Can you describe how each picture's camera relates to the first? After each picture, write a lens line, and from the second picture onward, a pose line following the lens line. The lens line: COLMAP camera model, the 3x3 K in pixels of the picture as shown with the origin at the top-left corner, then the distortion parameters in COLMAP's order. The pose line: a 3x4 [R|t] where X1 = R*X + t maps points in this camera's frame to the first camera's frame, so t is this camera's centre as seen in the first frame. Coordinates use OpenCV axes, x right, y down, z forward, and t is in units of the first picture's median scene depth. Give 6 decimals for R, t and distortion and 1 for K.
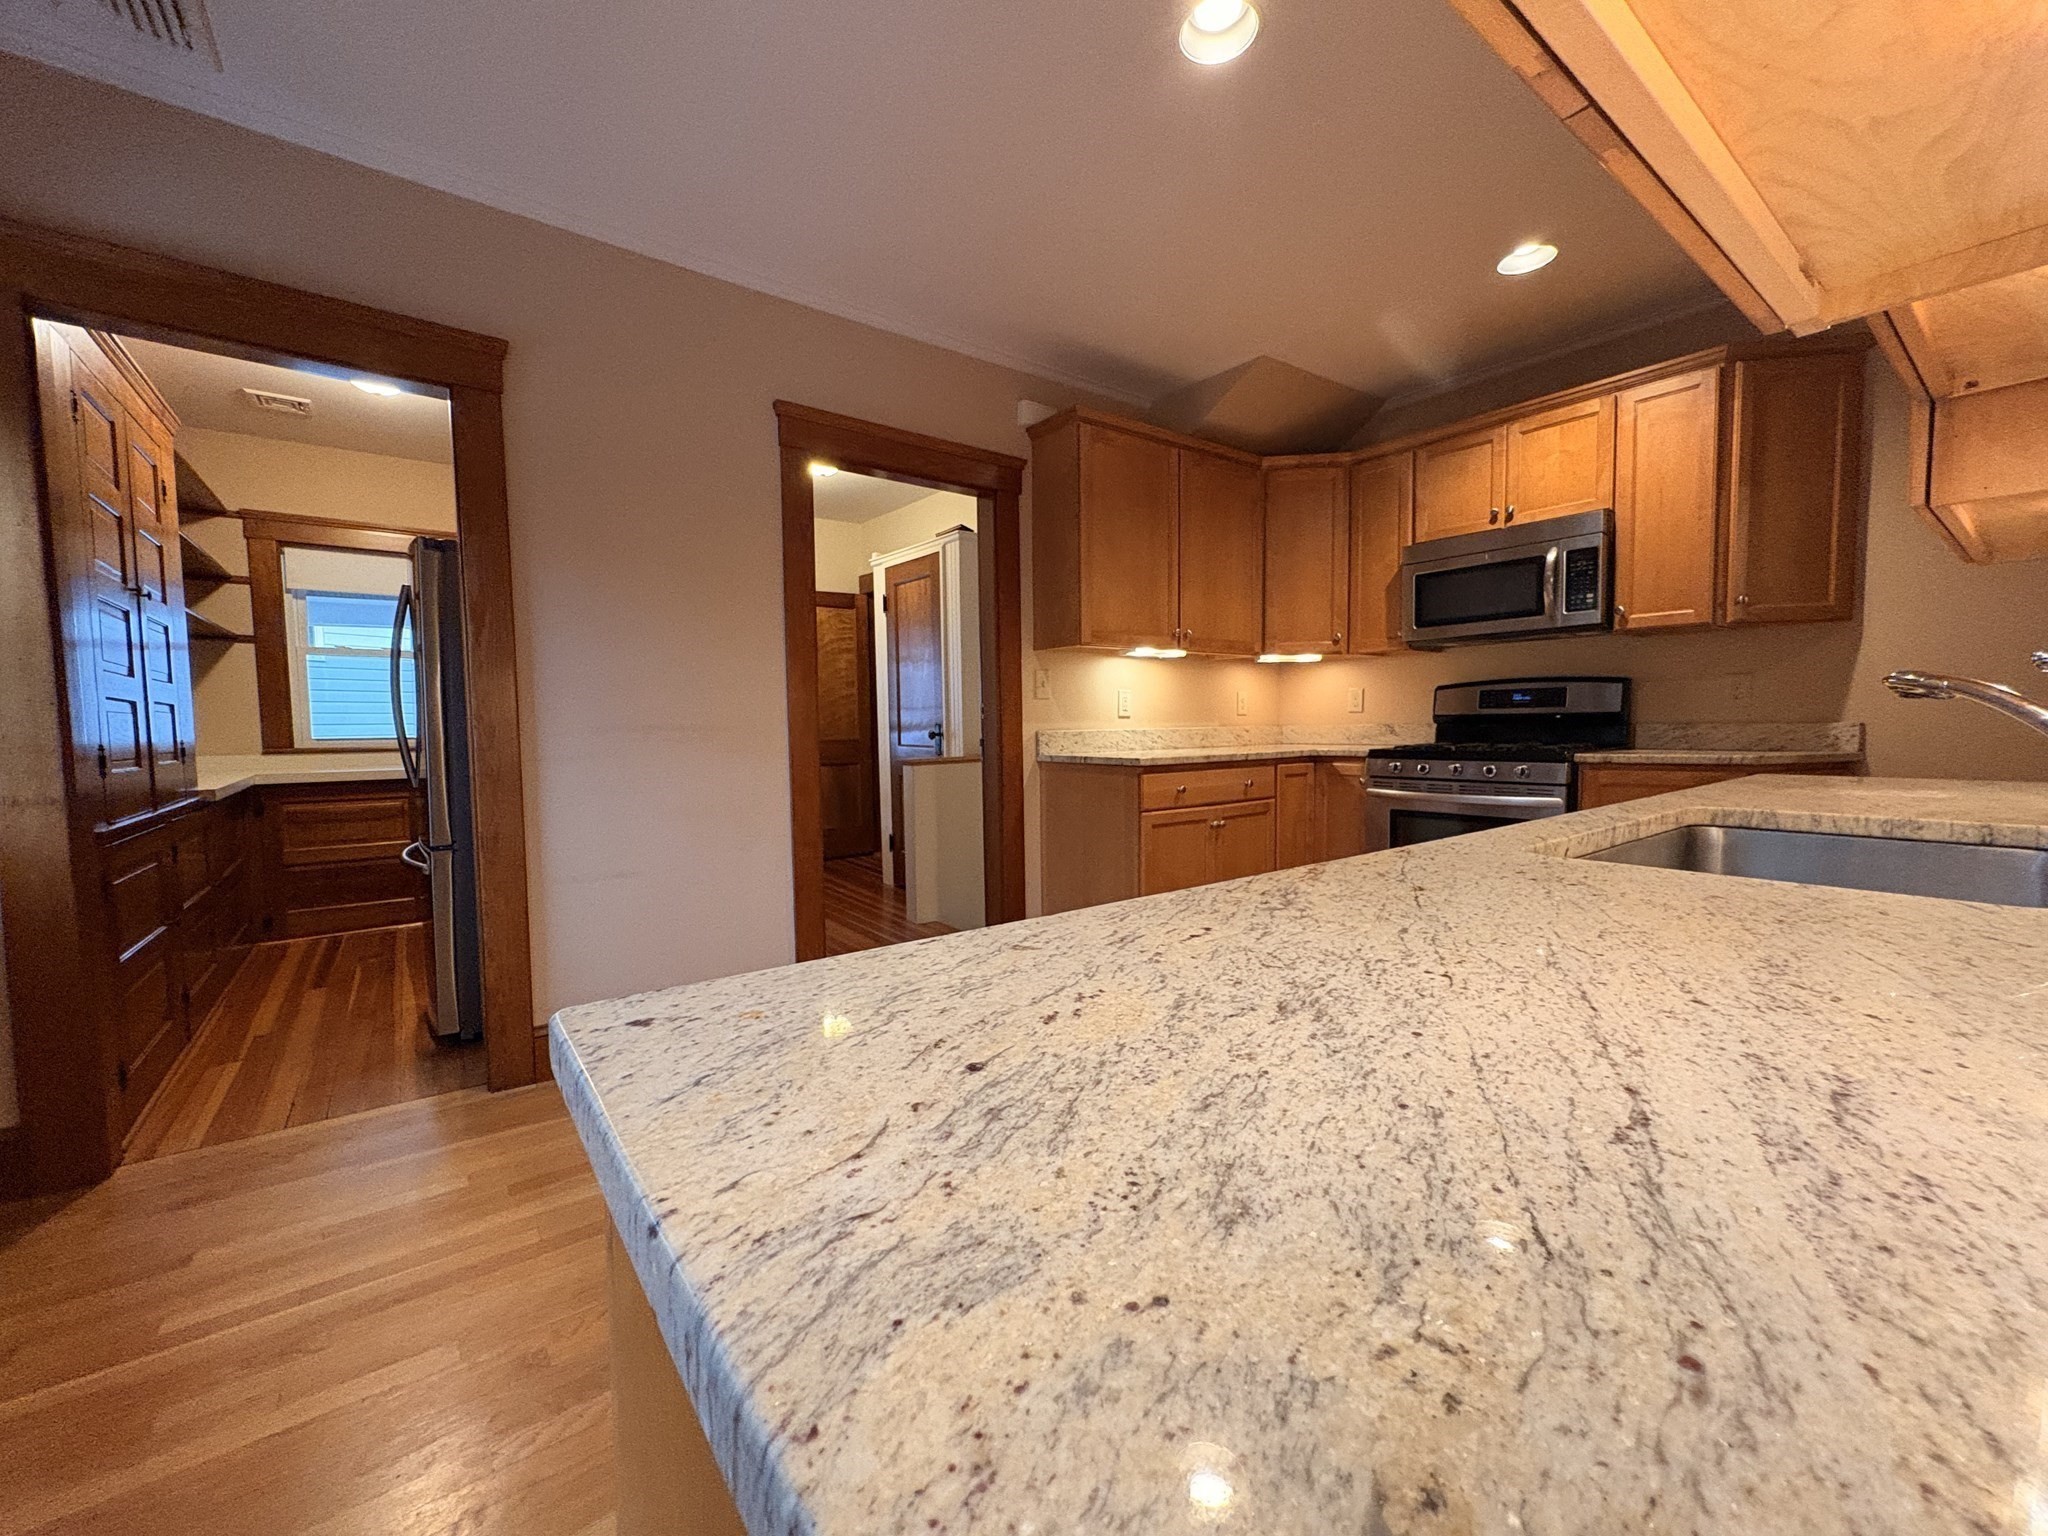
lens RADIAL K [[813.7, 0, 1023.9], [0, 813.7, 771.6], [0, 0, 1]] dist [0.000687, -0.000067]
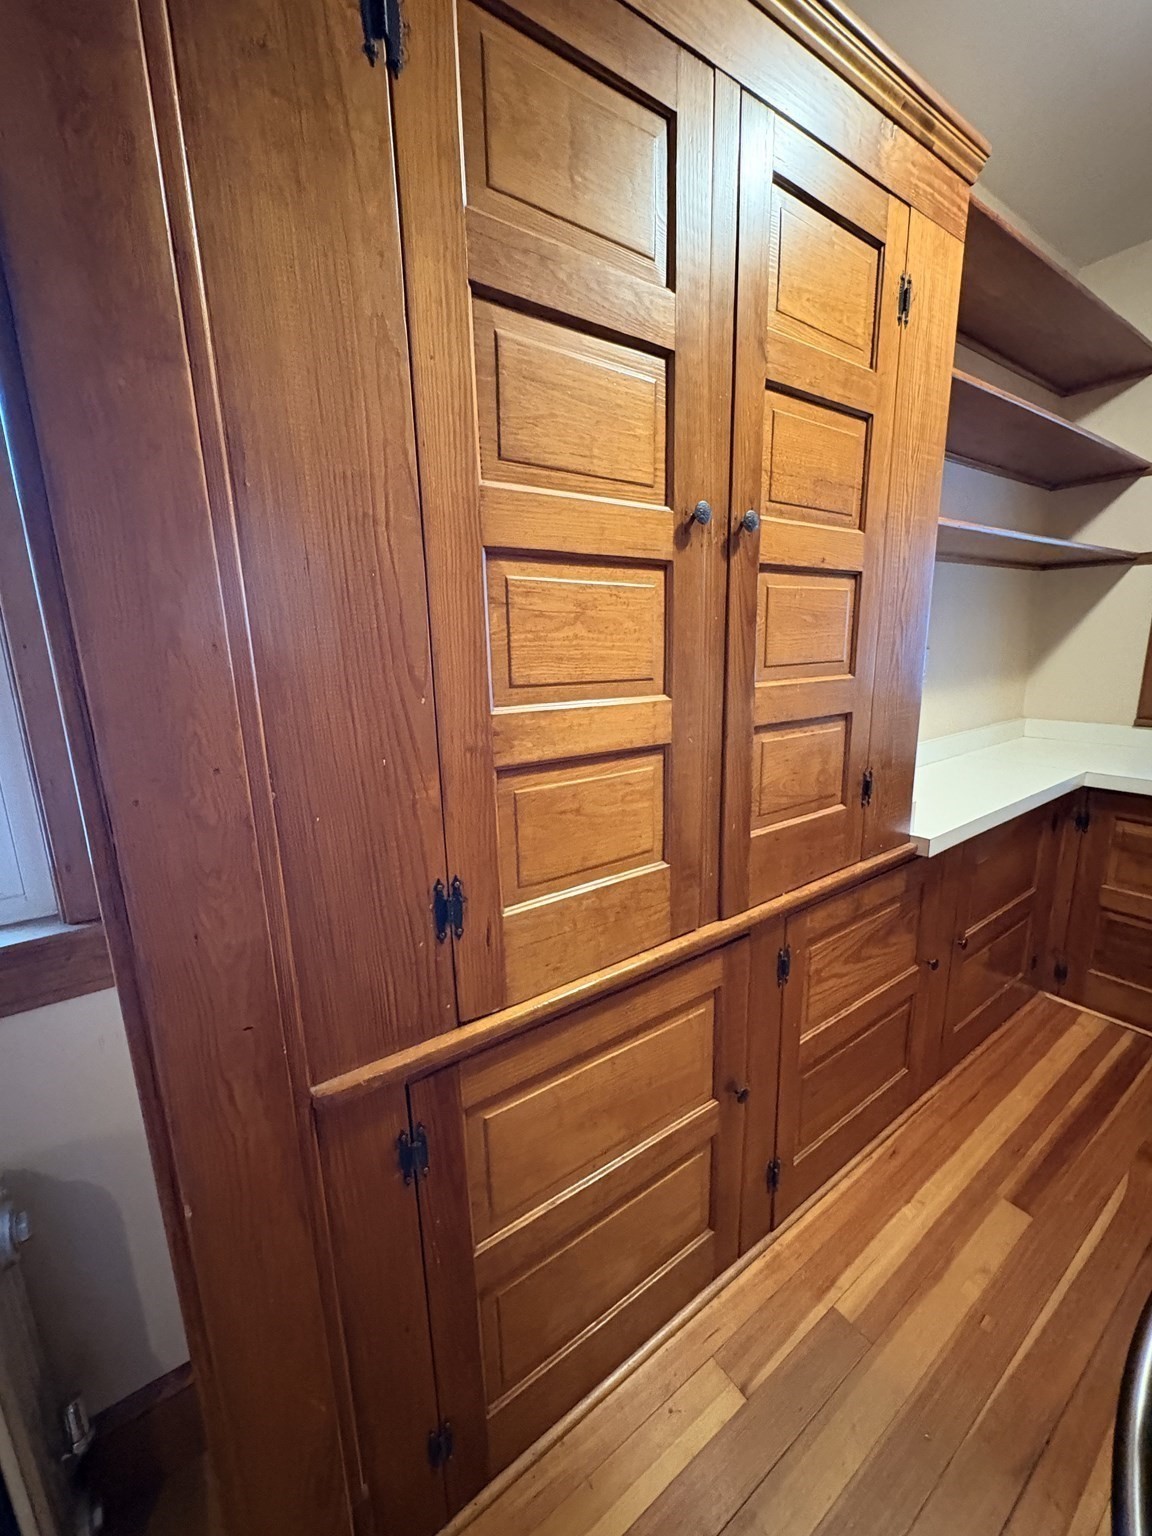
lens RADIAL K [[610.3, 0, 573.1], [0, 610.3, 768.7], [0, 0, 1]] dist [0.000687, -0.000067]
pose [[-0.037897, 0.223754, -0.973909, -0.459912], [-0.033307, 0.973784, 0.225021, -0.103972], [0.998726, 0.040965, -0.029451, 0.622112]]
